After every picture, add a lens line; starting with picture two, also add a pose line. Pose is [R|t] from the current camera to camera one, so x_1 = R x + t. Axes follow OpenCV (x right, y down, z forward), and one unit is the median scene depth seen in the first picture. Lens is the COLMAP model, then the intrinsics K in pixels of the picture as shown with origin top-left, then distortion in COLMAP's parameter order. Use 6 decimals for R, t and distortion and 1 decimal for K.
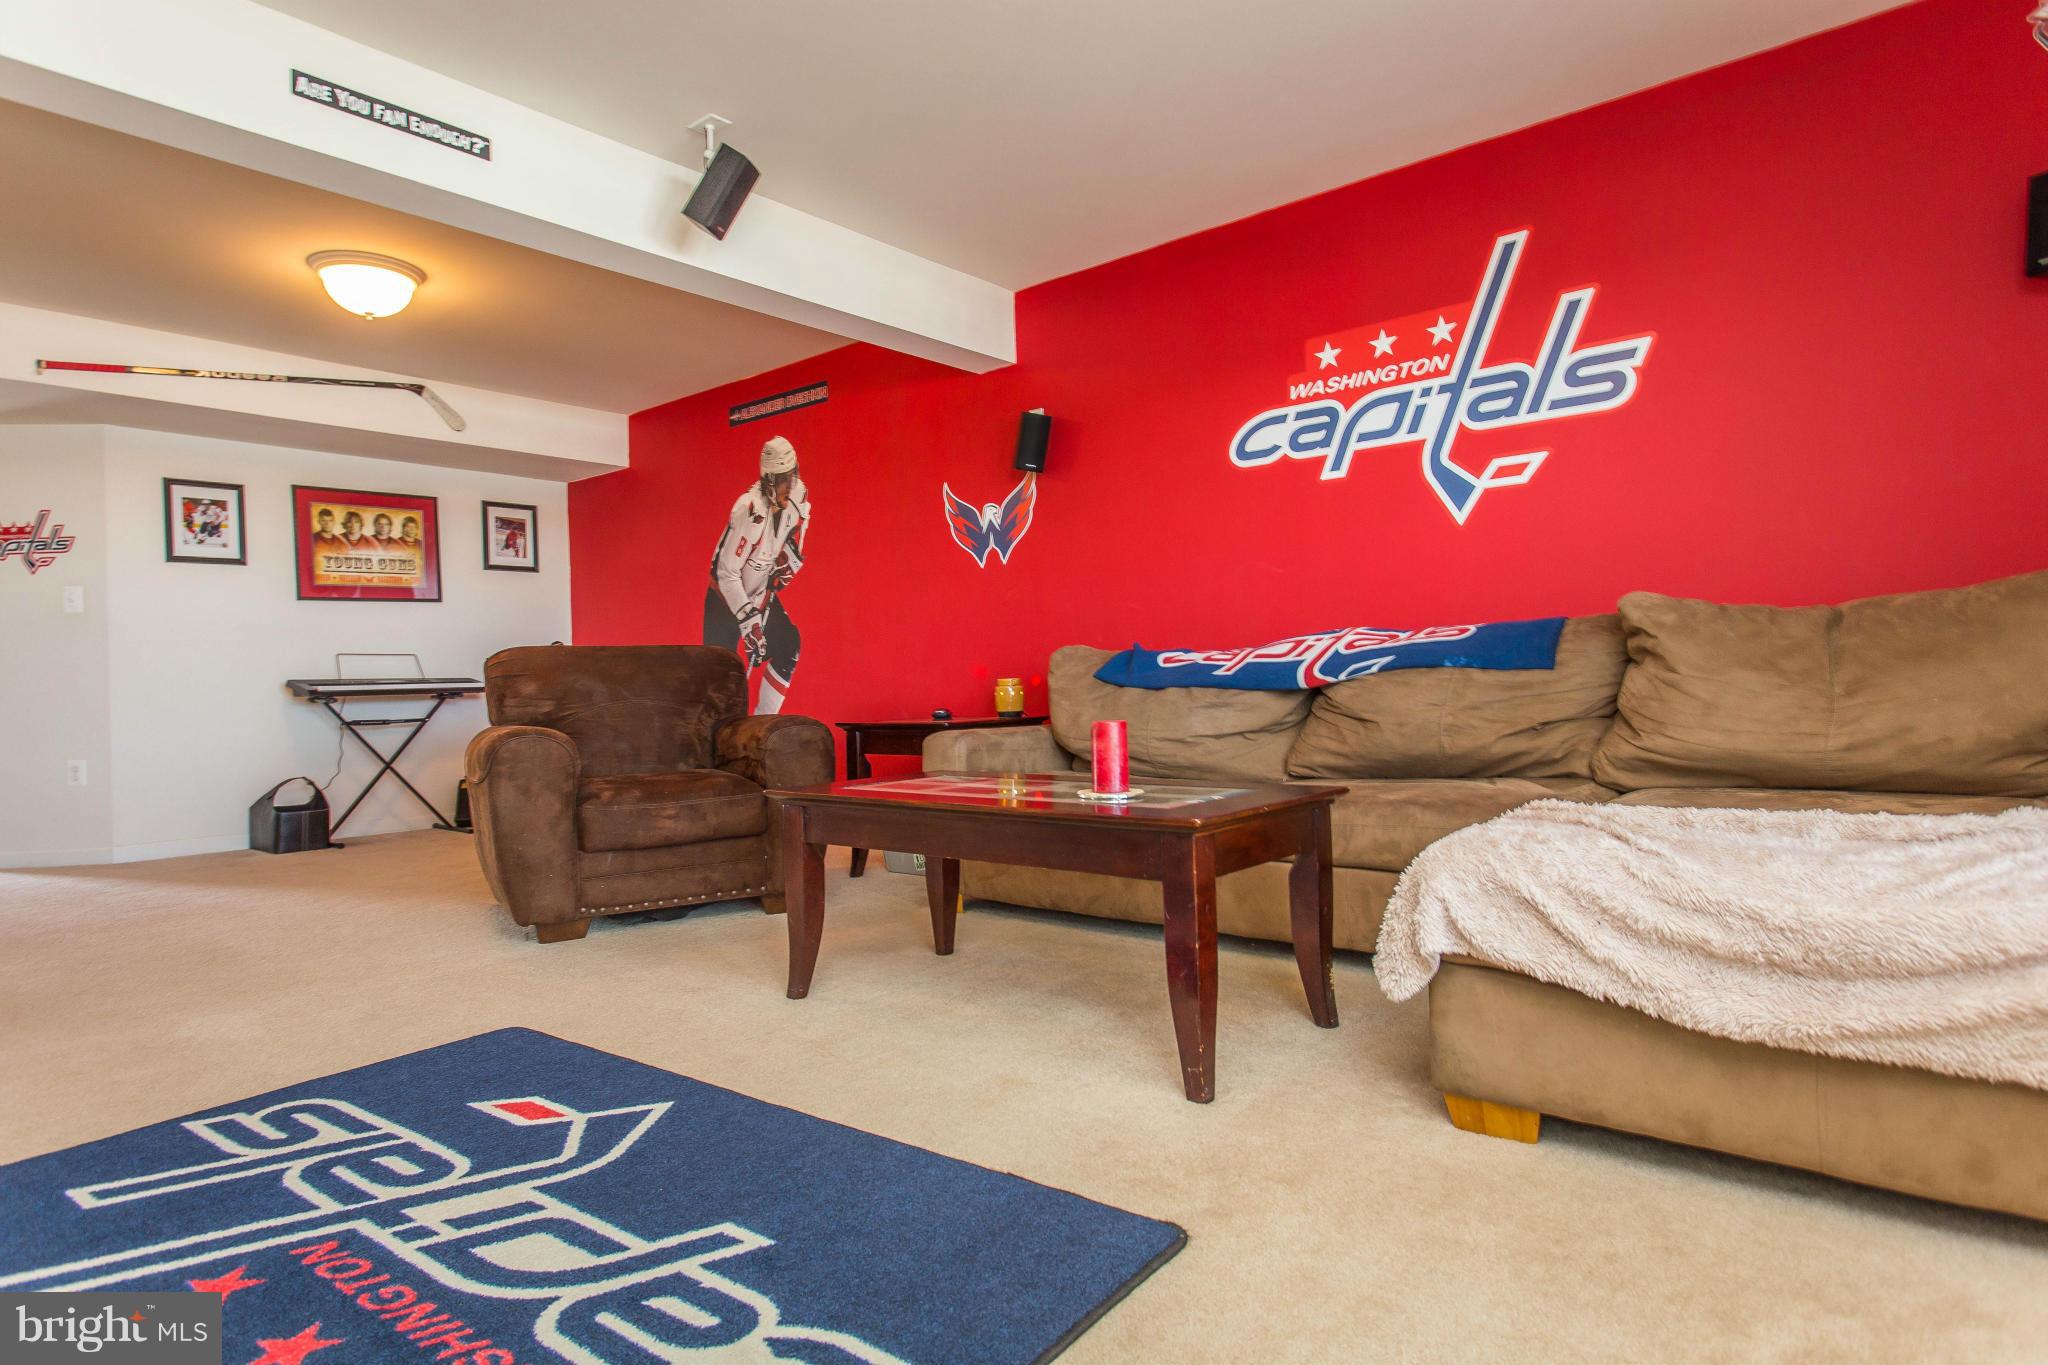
lens RADIAL K [[1130.3, 0, 1043.9], [0, 1130.3, 673.7], [0, 0, 1]] dist [0.001102, 0.001312]
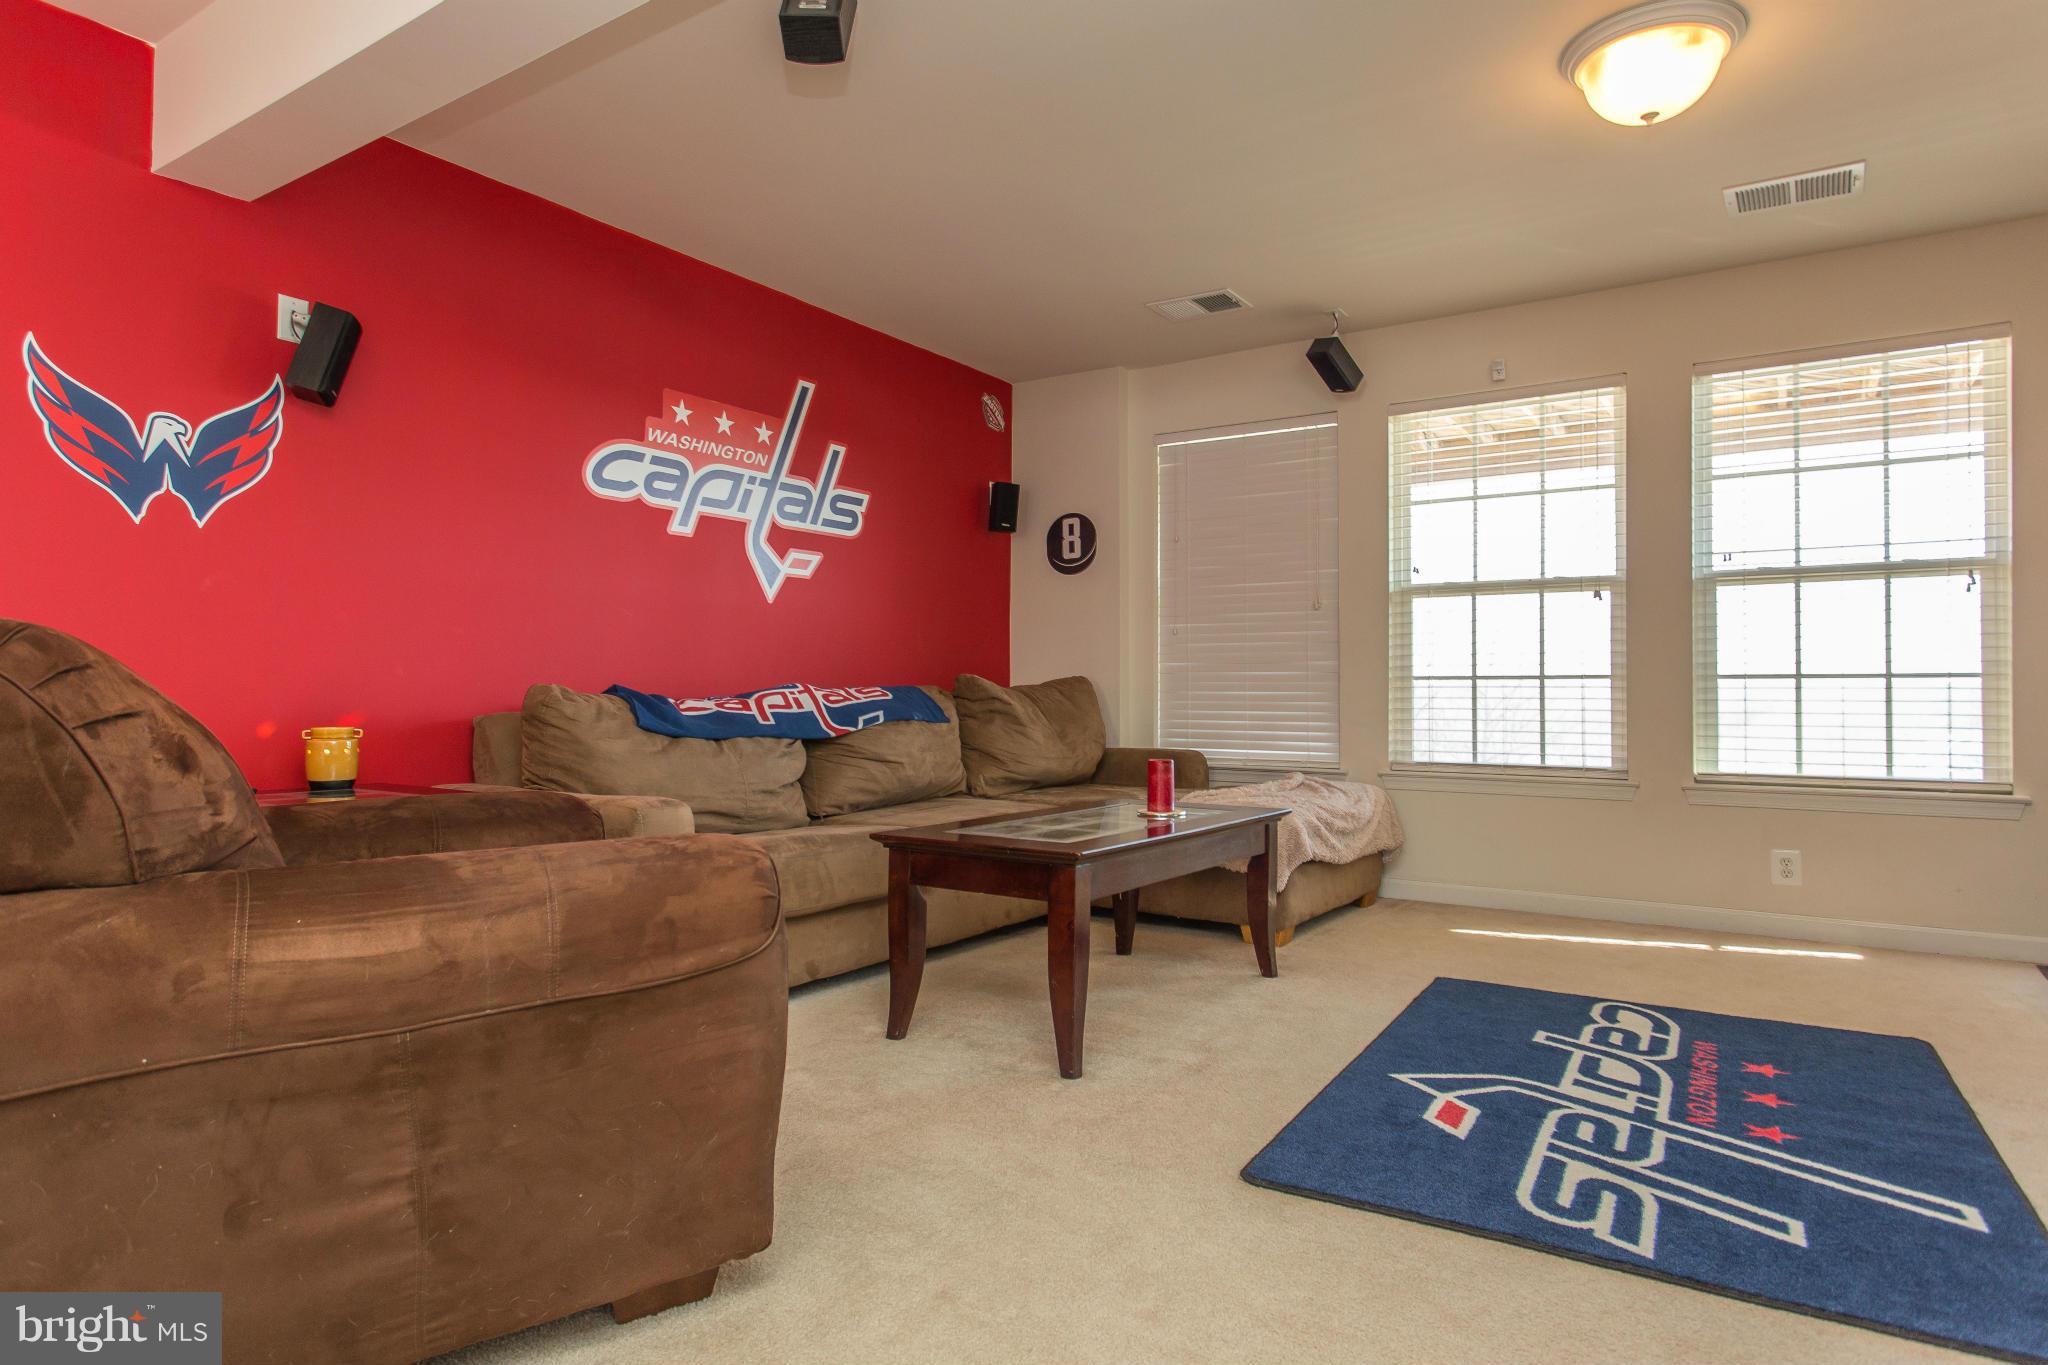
lens RADIAL K [[1130.3, 0, 1043.9], [0, 1130.3, 673.7], [0, 0, 1]] dist [0.001102, 0.001312]
pose [[-0.092931, 0.048595, 0.994486, -0.838238], [-0.005099, 0.998772, -0.049281, 0.004335], [-0.995659, -0.009651, -0.092569, 0.815140]]
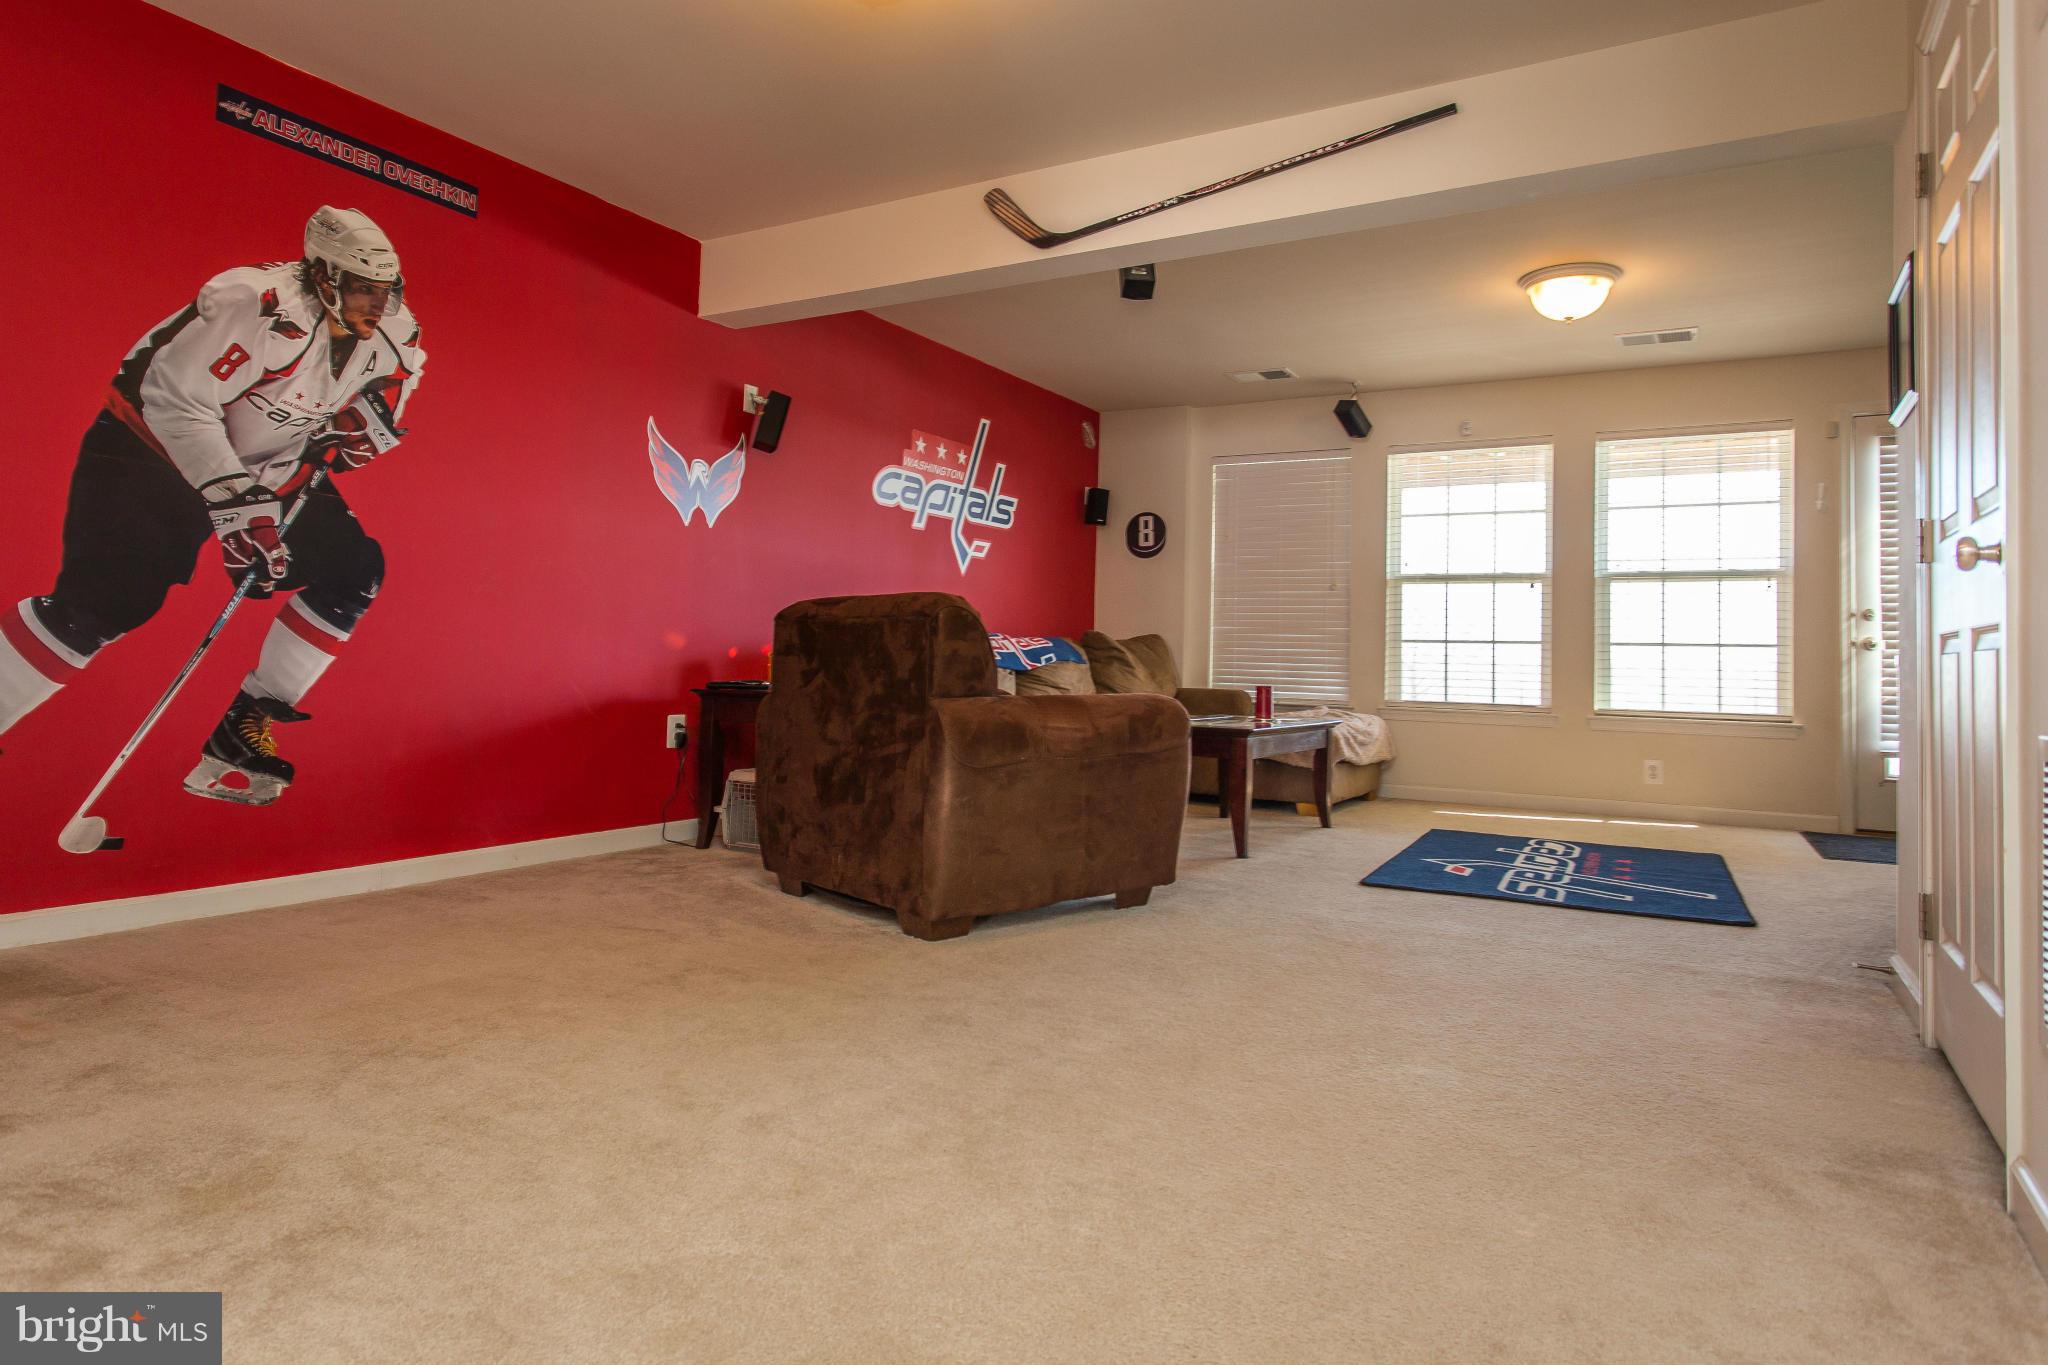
lens RADIAL K [[1143.8, 0, 1037.4], [0, 1143.8, 609.4], [0, 0, 1]] dist [0.000337, 0.000641]
pose [[-0.150721, 0.071049, 0.986020, -1.322964], [-0.025841, 0.996790, -0.075775, 0.047612], [-0.988238, -0.036901, -0.148401, 1.132758]]
